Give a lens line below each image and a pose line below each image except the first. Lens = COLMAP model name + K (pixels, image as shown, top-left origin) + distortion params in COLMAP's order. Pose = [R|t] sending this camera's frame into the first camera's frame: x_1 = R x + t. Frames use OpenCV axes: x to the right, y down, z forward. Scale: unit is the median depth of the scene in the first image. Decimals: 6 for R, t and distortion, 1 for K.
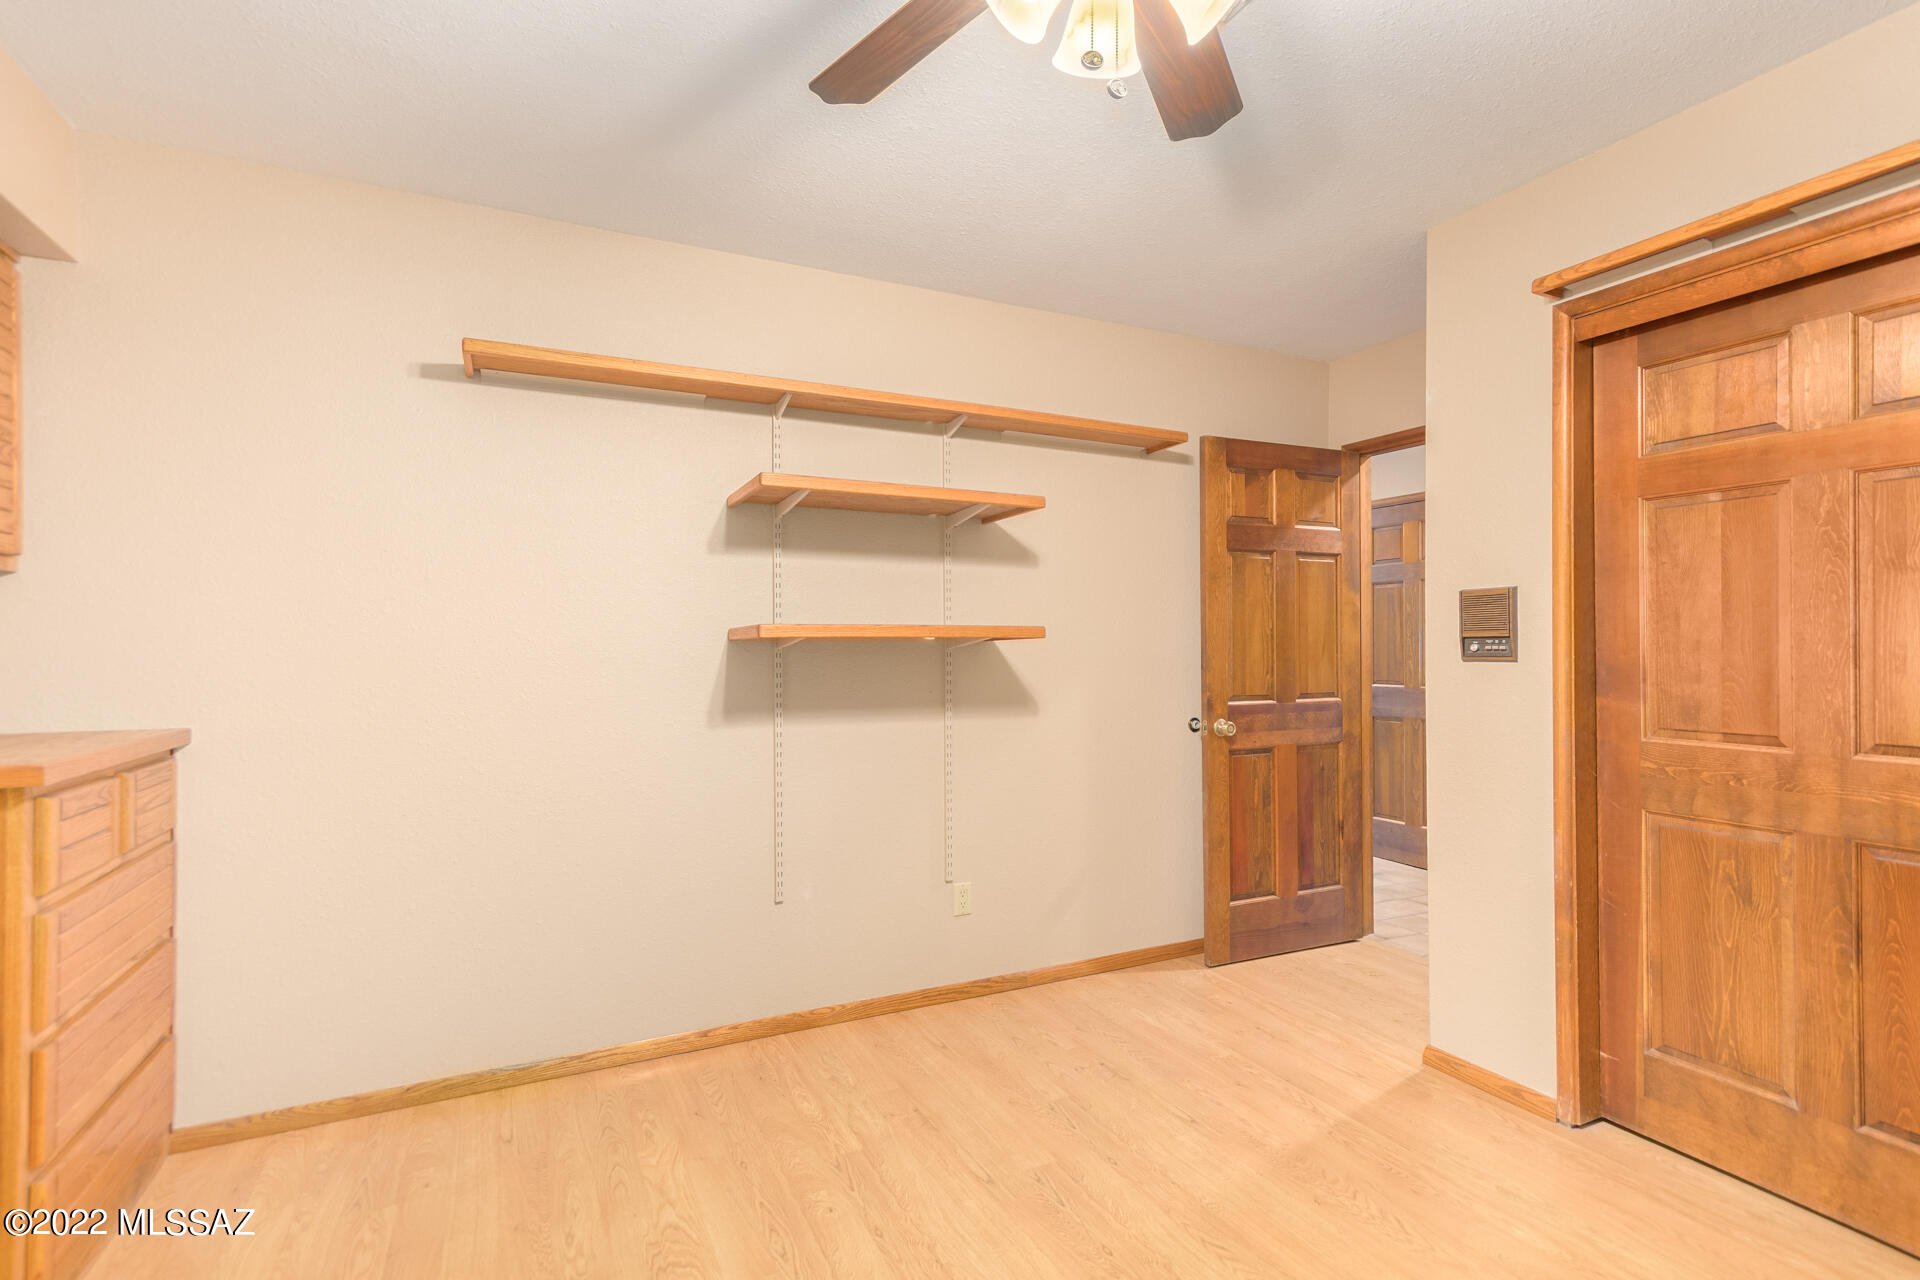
lens RADIAL K [[901.3, 0, 960.4], [0, 901.3, 627.0], [0, 0, 1]] dist [0.014119, 0.000294]
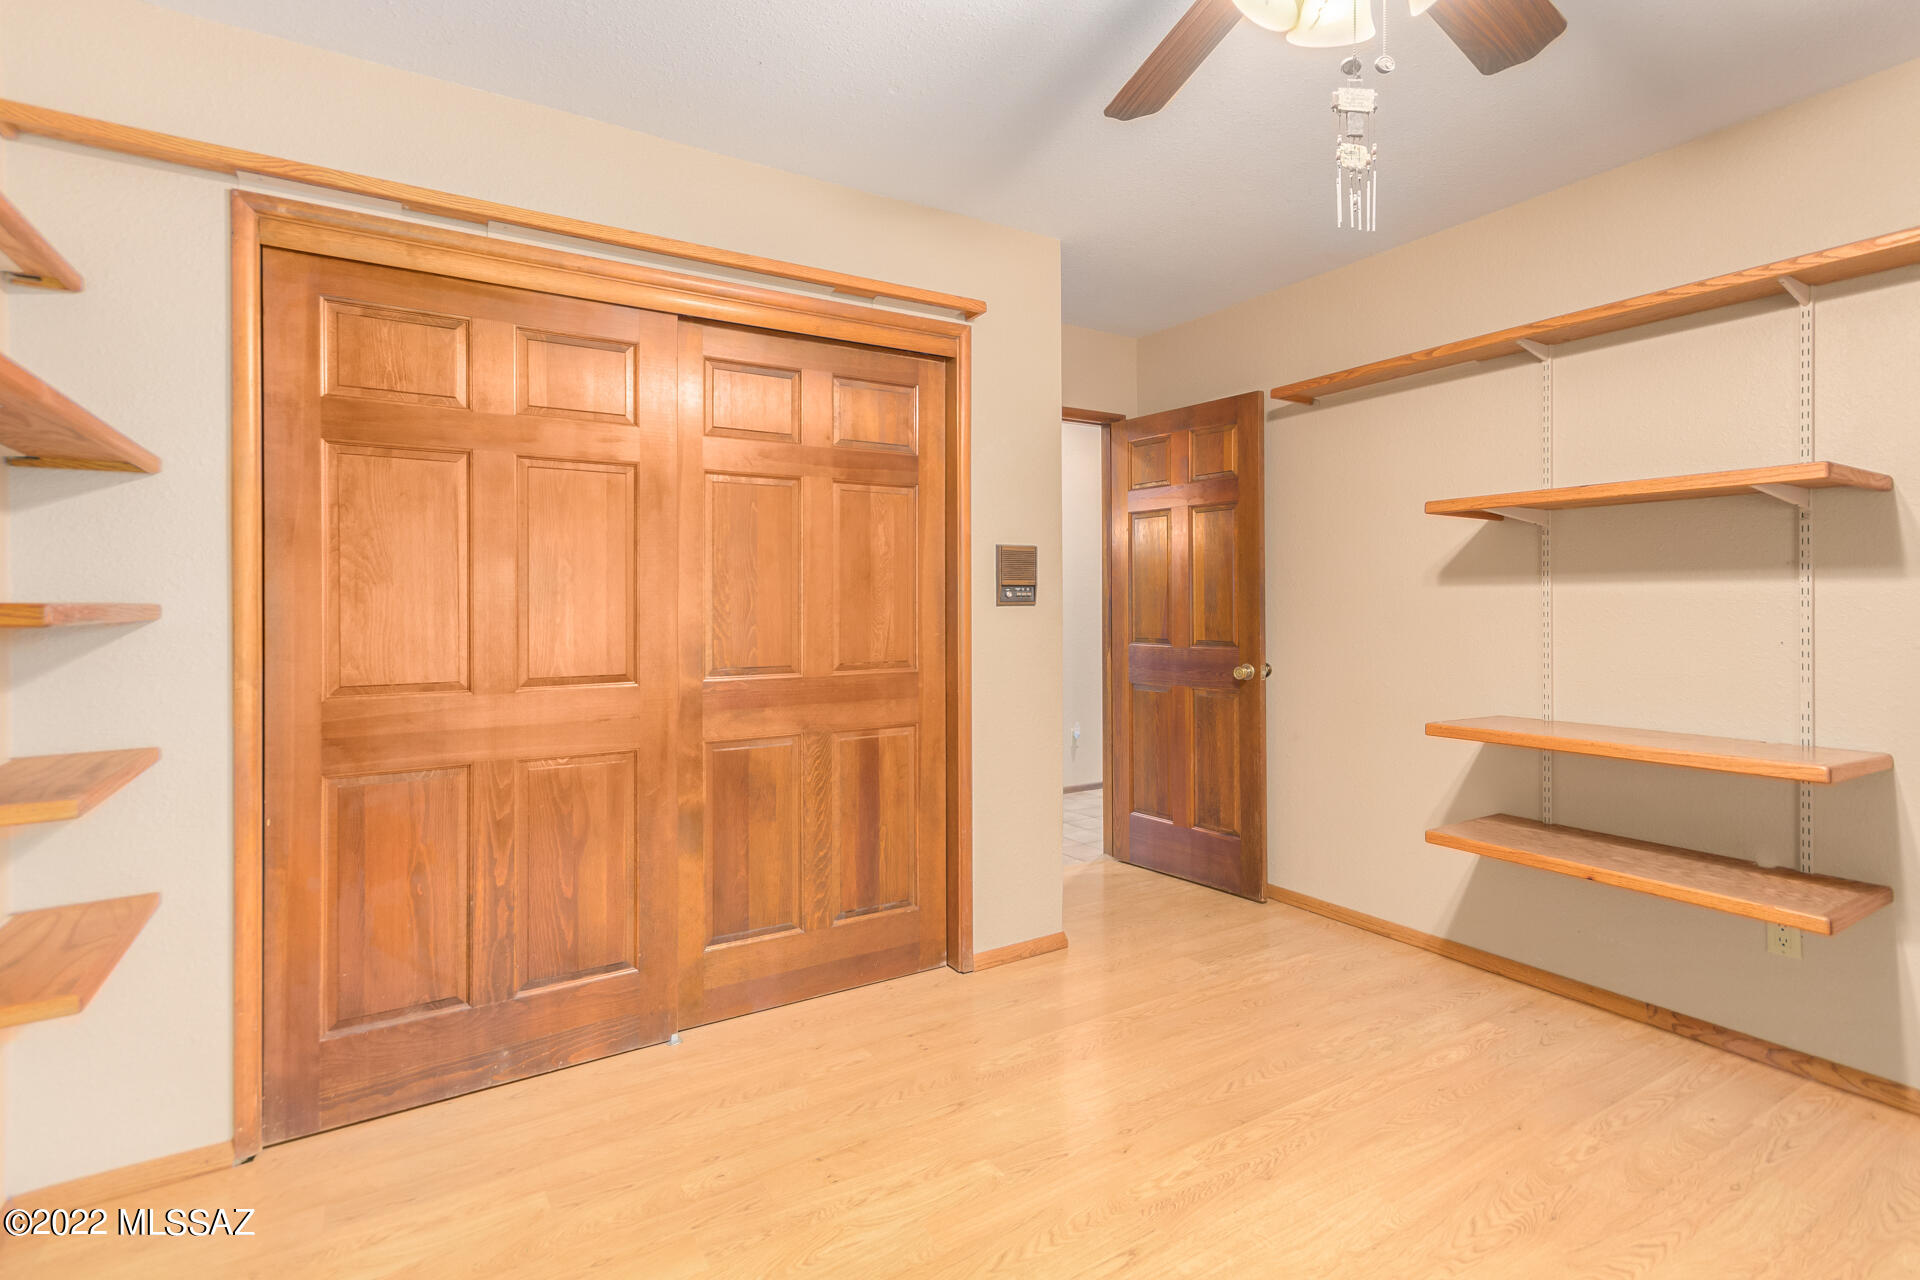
lens RADIAL K [[862.0, 0, 952.7], [0, 862.0, 591.9], [0, 0, 1]] dist [-0.000752, -0.000059]
pose [[-0.102051, 0.001712, 0.994778, -0.533102], [-0.013656, 0.999902, -0.003122, 0.023178], [-0.994685, -0.013904, -0.102017, 1.142868]]
